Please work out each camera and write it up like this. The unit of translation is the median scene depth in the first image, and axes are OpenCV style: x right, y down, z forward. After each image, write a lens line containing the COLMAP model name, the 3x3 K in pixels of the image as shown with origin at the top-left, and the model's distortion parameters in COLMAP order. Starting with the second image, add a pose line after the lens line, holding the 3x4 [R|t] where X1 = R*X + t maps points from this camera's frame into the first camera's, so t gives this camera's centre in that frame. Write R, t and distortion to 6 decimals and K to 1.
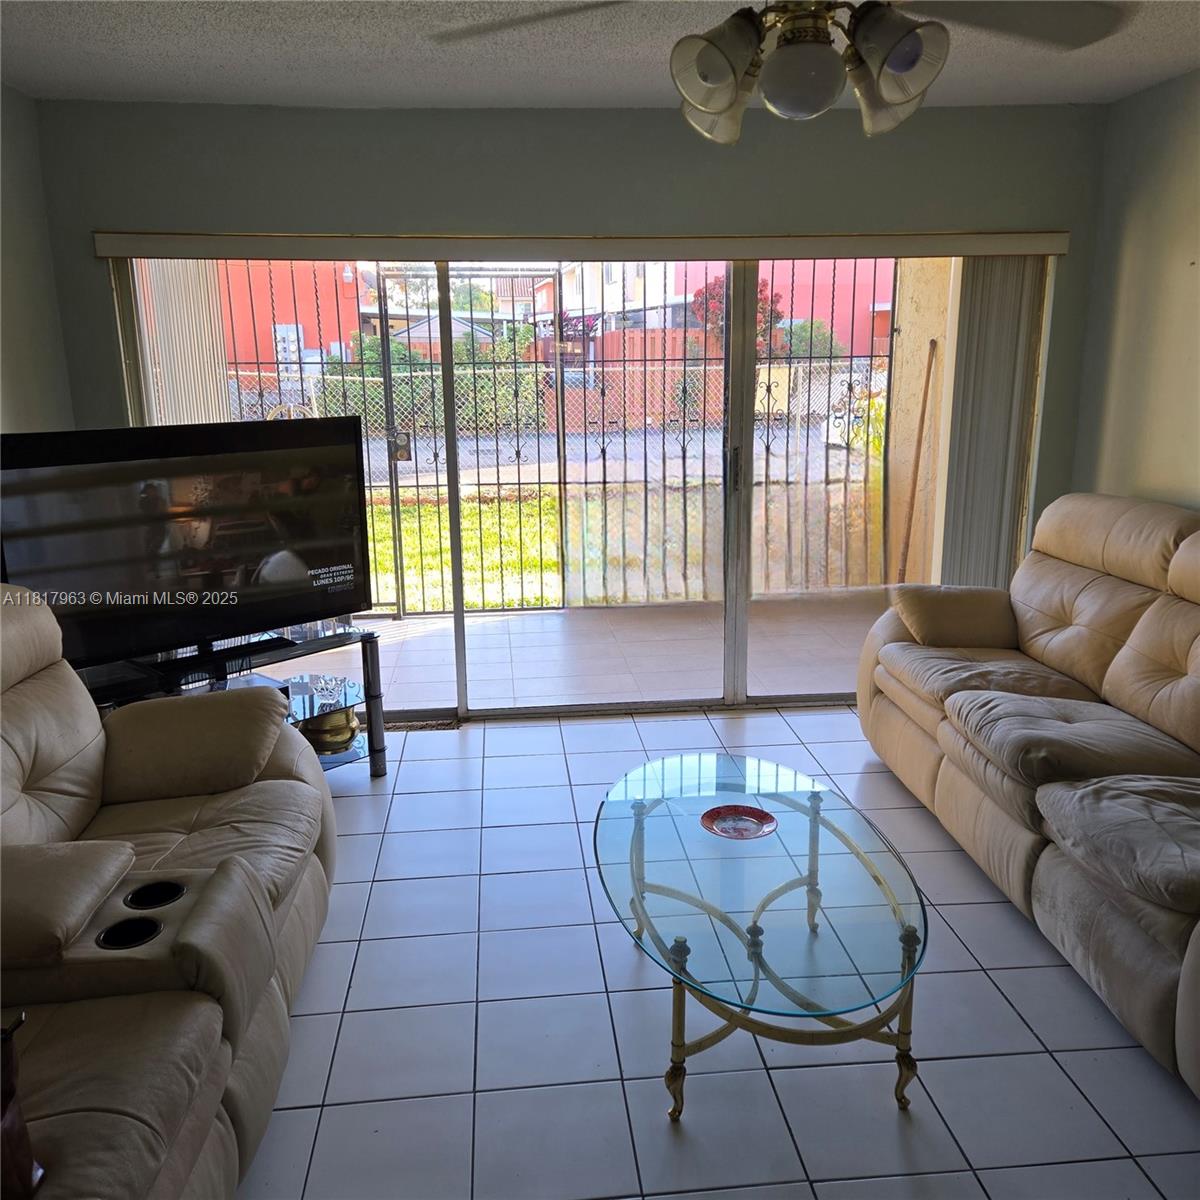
lens RADIAL K [[1065.7, 0, 599.1], [0, 1065.7, 599.8], [0, 0, 1]] dist [0.083410, -0.069628]
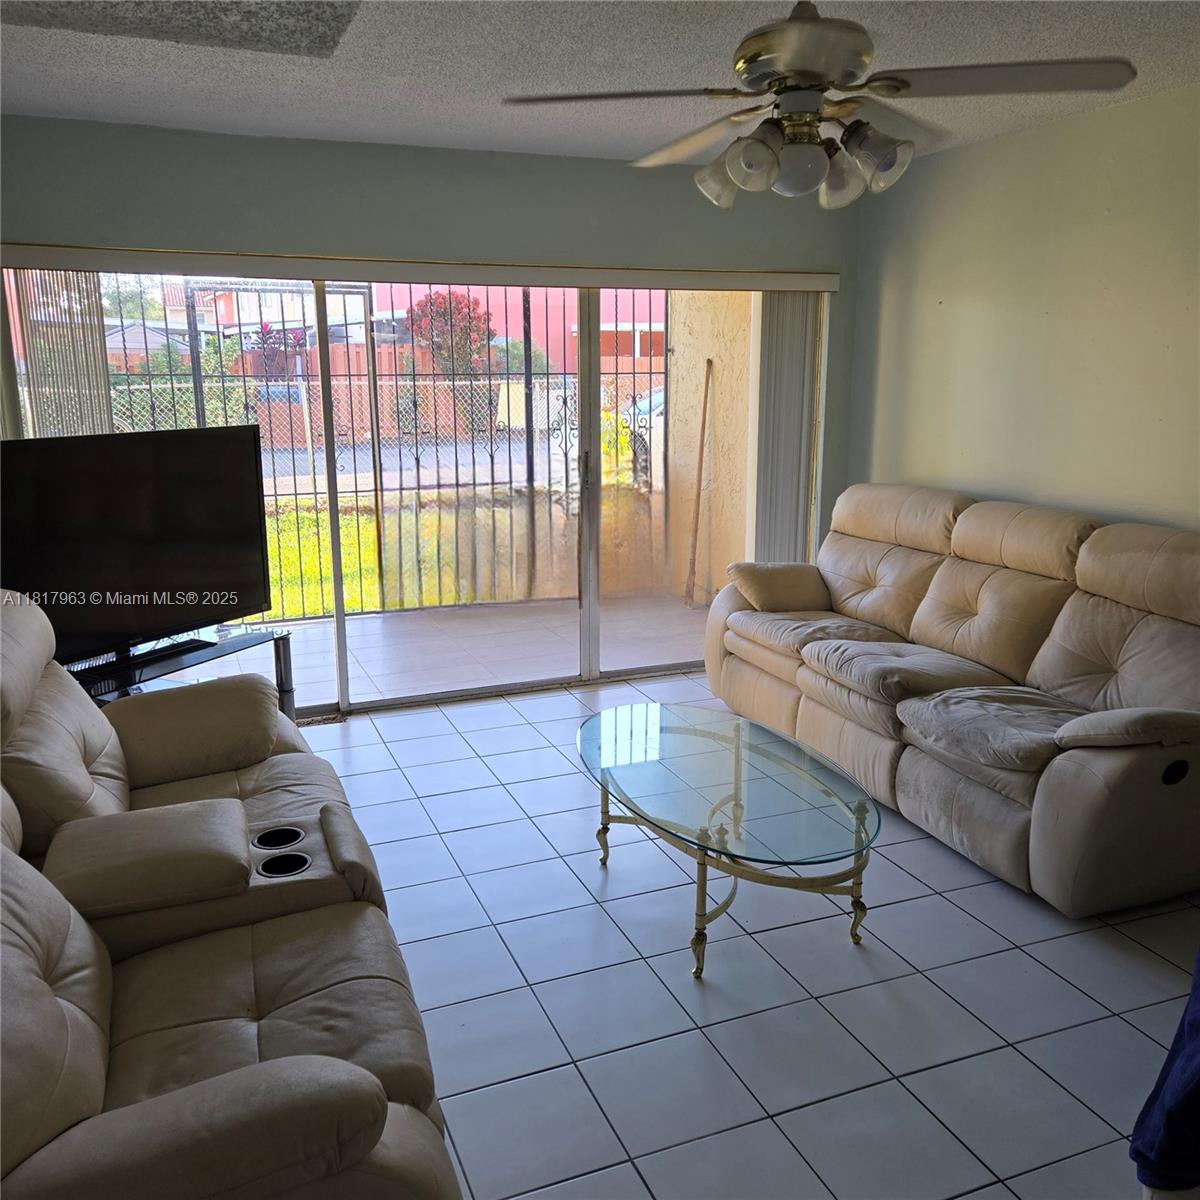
lens RADIAL K [[1065.7, 0, 603.6], [0, 1065.7, 593.2], [0, 0, 1]] dist [0.083410, -0.069628]
pose [[0.958757, -0.052848, 0.279271, -0.199120], [0.058517, 0.998214, -0.011993, 0.025192], [-0.278138, 0.027841, 0.960138, -0.098682]]
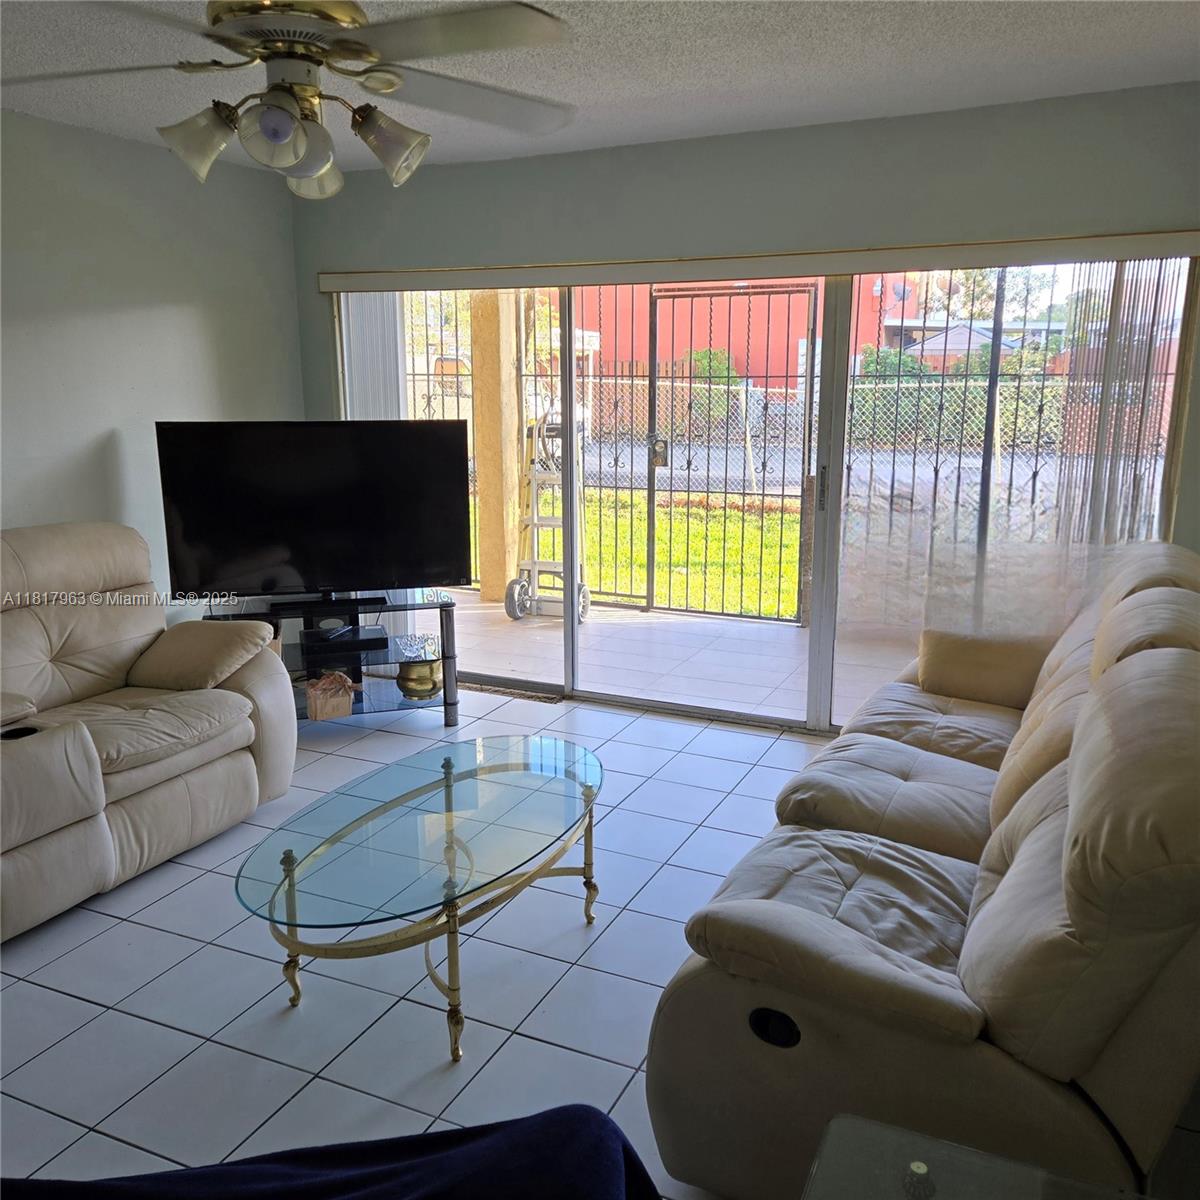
lens RADIAL K [[1065.7, 0, 592.2], [0, 1065.7, 596.6], [0, 0, 1]] dist [0.083410, -0.069628]
pose [[0.856722, 0.119206, -0.501814, 0.504183], [-0.126020, 0.991817, 0.020459, -0.019814], [0.500146, 0.045711, 0.864734, 0.058111]]
